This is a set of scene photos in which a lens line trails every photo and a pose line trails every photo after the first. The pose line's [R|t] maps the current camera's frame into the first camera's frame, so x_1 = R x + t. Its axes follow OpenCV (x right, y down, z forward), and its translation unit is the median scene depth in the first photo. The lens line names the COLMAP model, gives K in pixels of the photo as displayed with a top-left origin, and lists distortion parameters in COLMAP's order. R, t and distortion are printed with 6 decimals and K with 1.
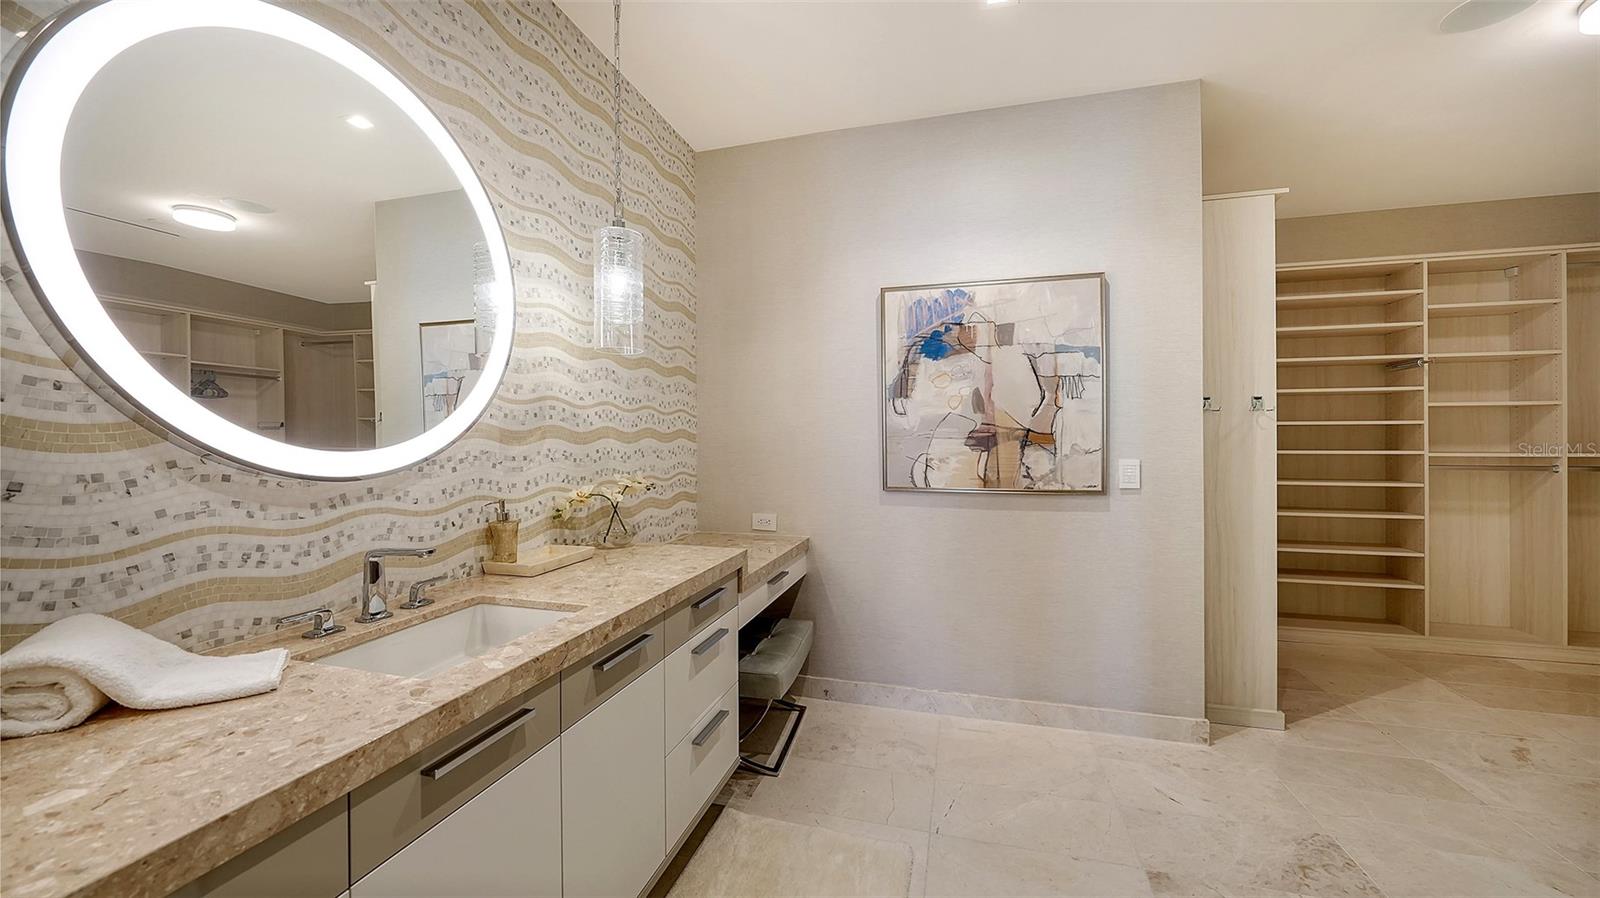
lens RADIAL K [[584.2, 0, 801.8], [0, 584.2, 439.5], [0, 0, 1]] dist [-0.000764, -0.000138]
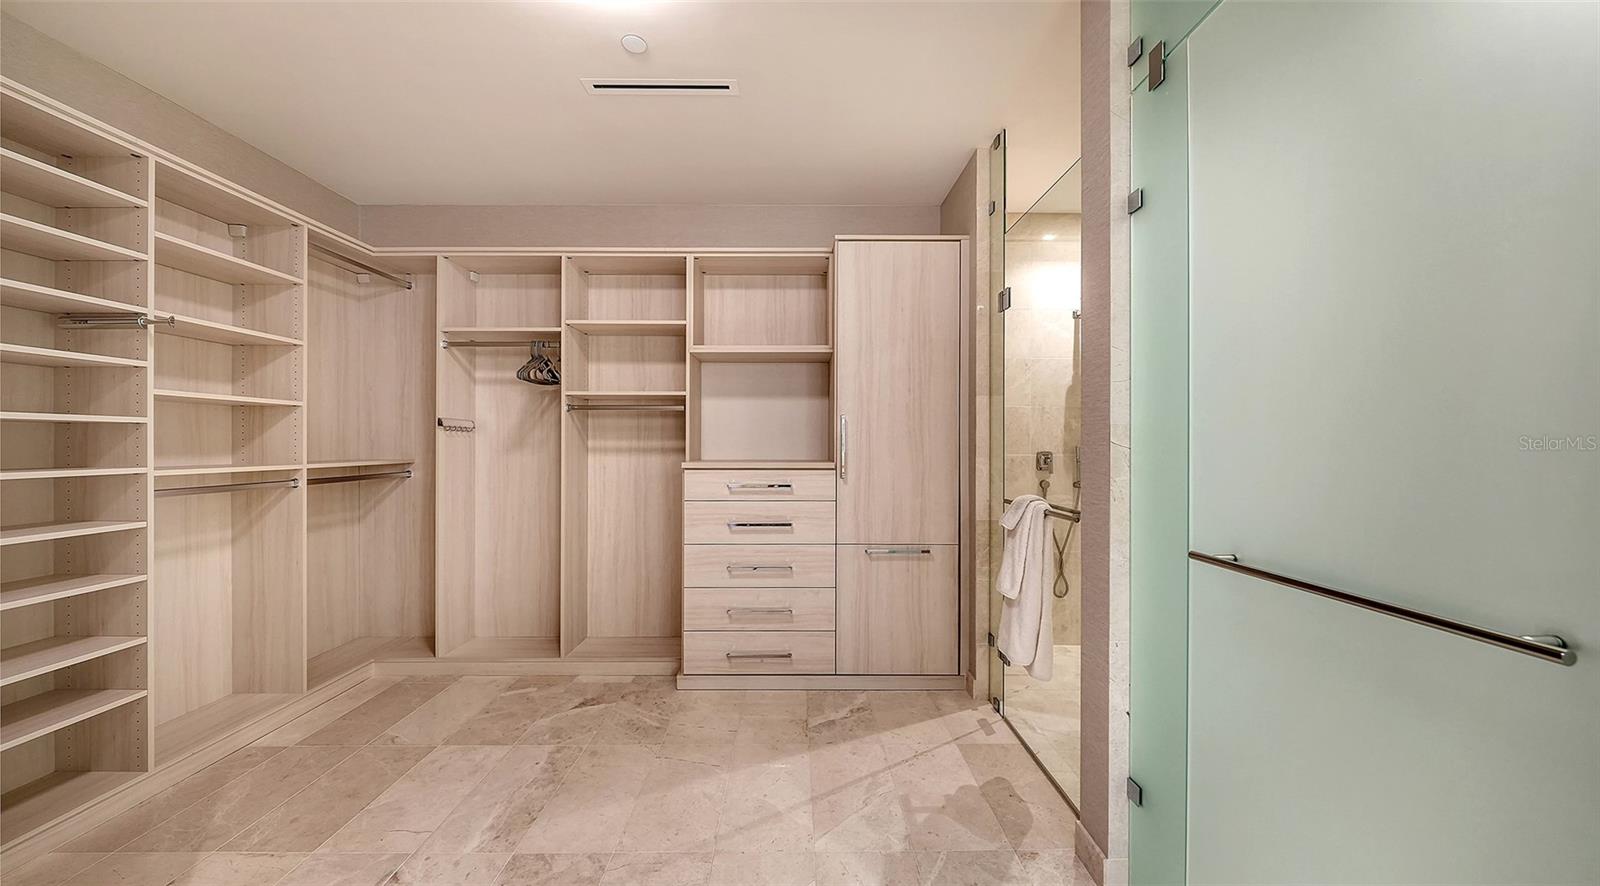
lens RADIAL K [[545.6, 0, 800.0], [0, 545.6, 443.0], [0, 0, 1]] dist [-0.005574, 0.000017]
pose [[-0.285041, 0.004117, 0.958506, 0.328313], [-0.002169, 0.999985, -0.004940, -0.004596], [-0.958513, -0.003487, -0.285028, 0.503779]]
